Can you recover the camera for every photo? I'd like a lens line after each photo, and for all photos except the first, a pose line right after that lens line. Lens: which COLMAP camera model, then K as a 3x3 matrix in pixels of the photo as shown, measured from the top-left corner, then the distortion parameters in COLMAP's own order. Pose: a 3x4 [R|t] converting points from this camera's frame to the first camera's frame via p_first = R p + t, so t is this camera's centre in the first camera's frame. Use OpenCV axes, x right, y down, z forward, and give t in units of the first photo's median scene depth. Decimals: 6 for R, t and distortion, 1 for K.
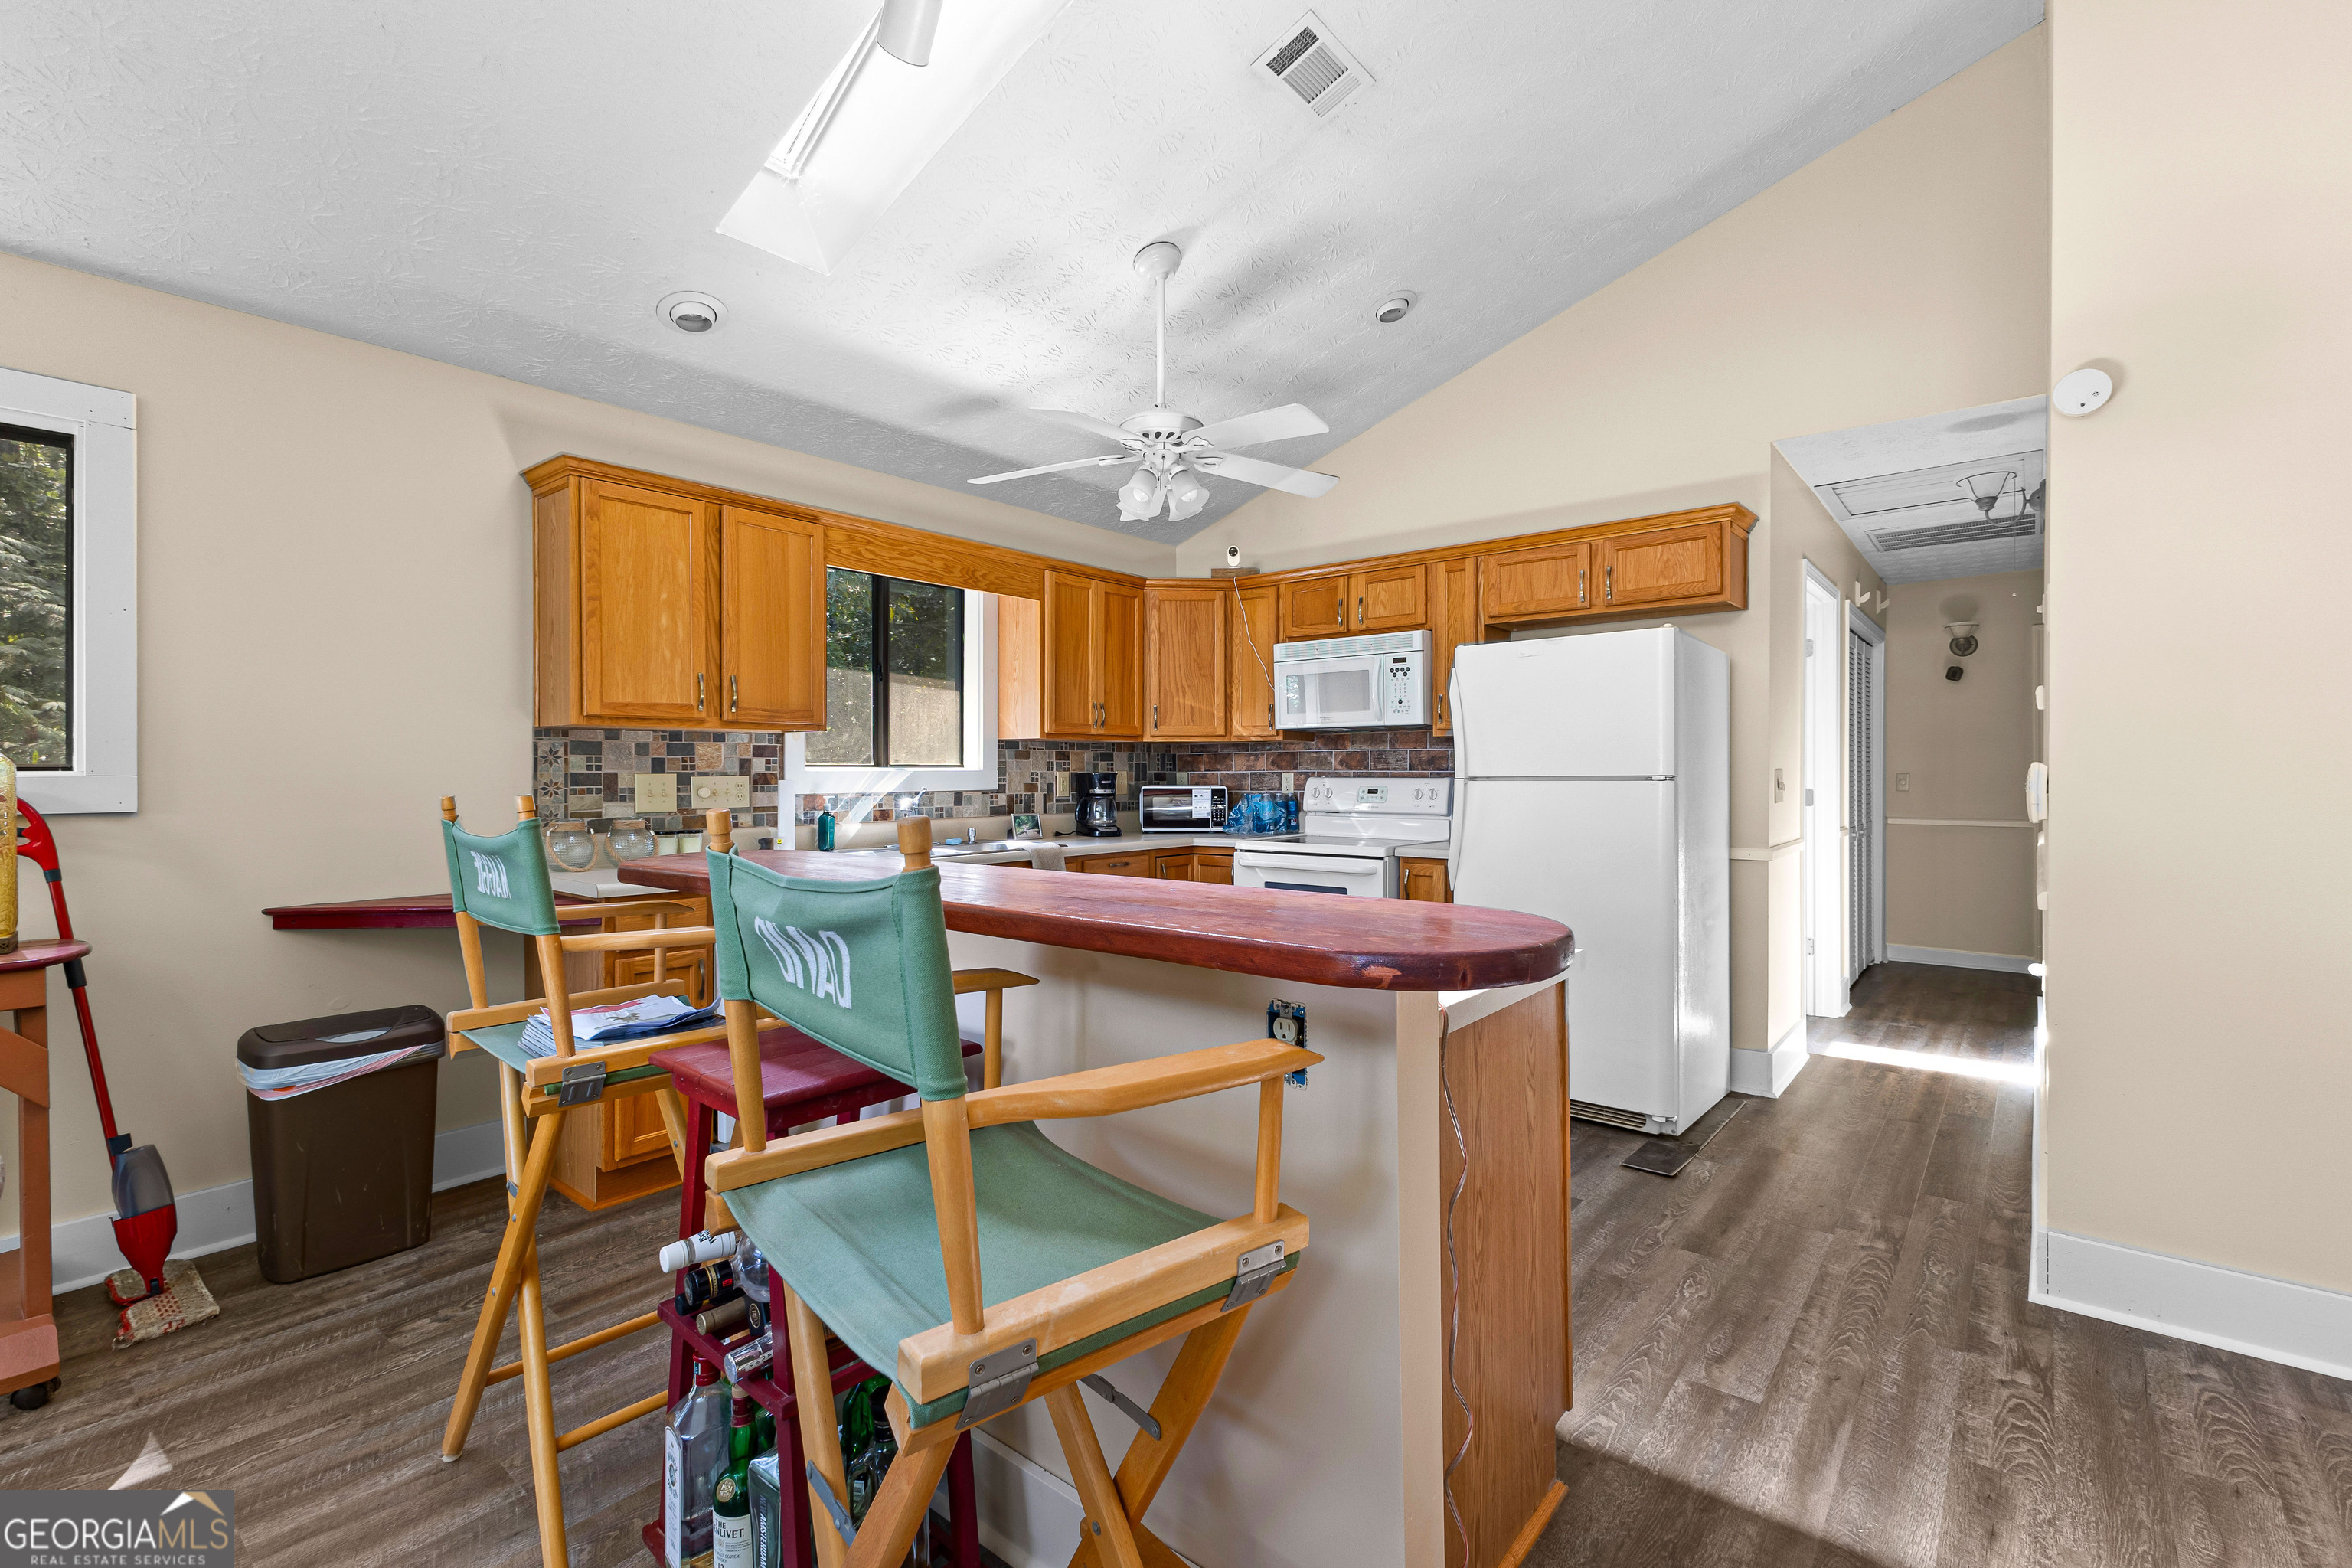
lens RADIAL K [[1042.8, 0, 1185.3], [0, 1042.8, 774.6], [0, 0, 1]] dist [0.011772, -0.000014]
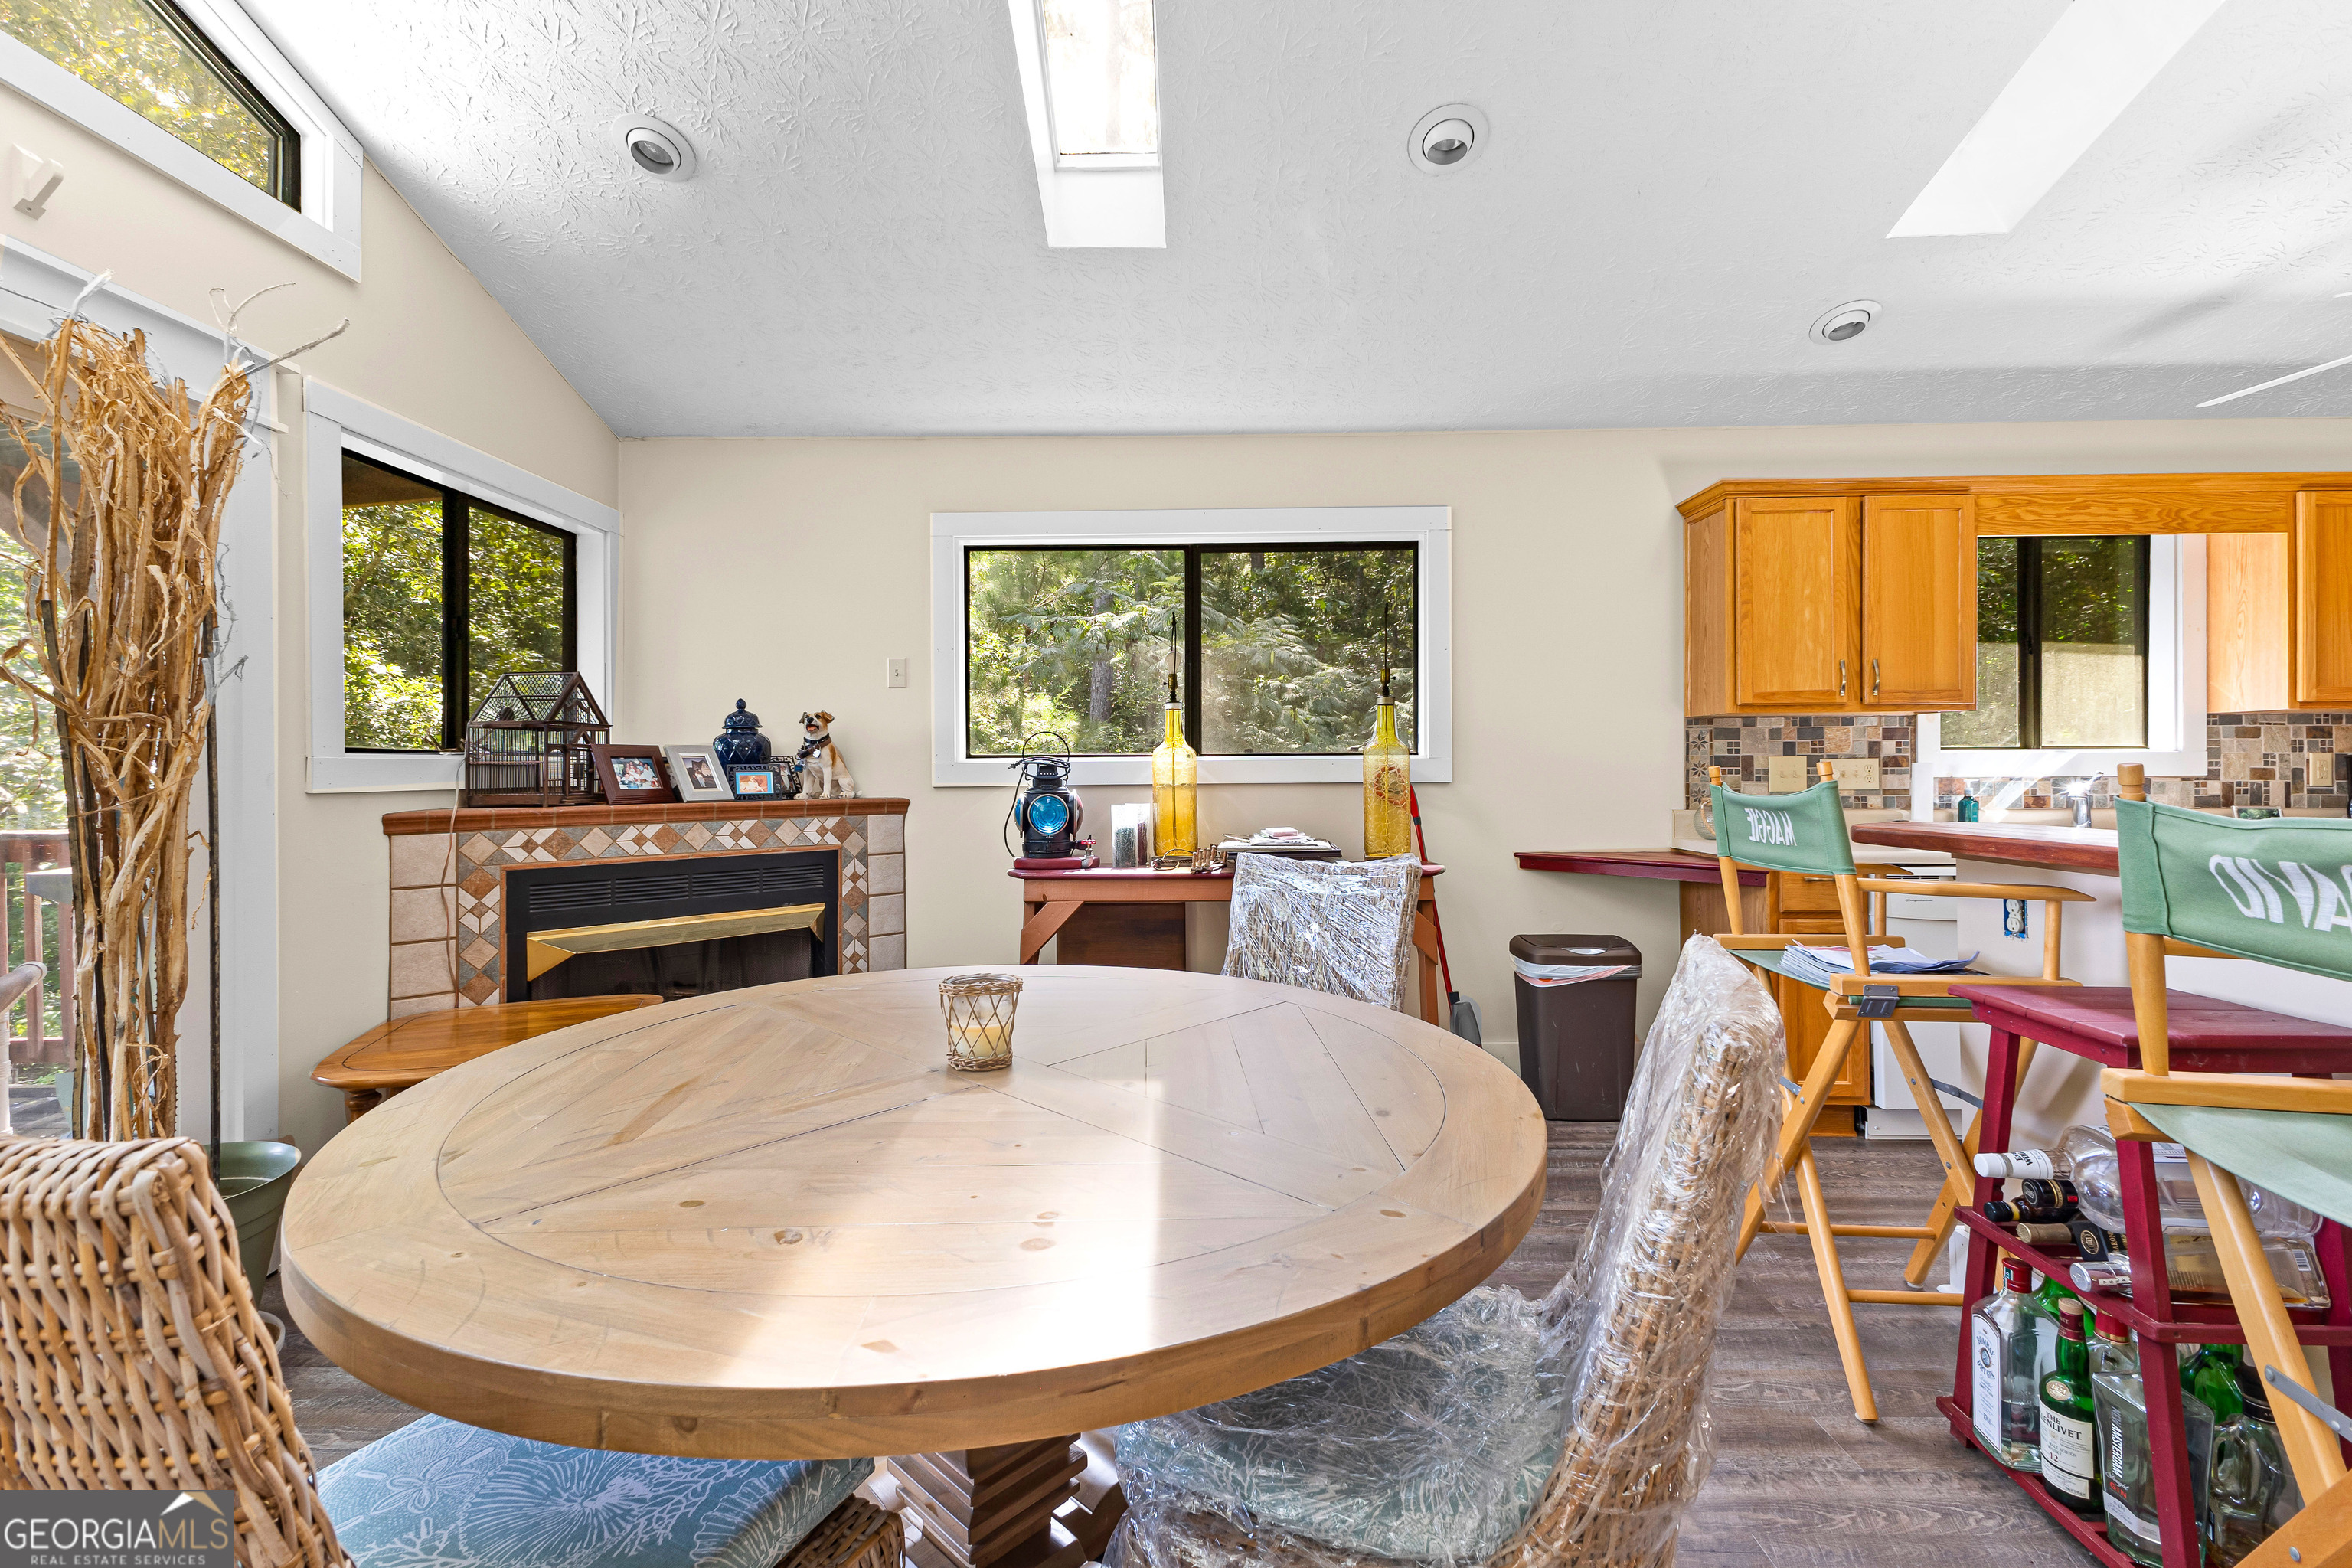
lens RADIAL K [[1016.5, 0, 1174.7], [0, 1016.5, 766.7], [0, 0, 1]] dist [0.013886, -0.004803]
pose [[0.618585, -0.001883, -0.785715, -0.060423], [-0.000004, 0.999997, -0.002400, 0.011314], [0.785718, 0.001488, 0.618583, -0.143668]]
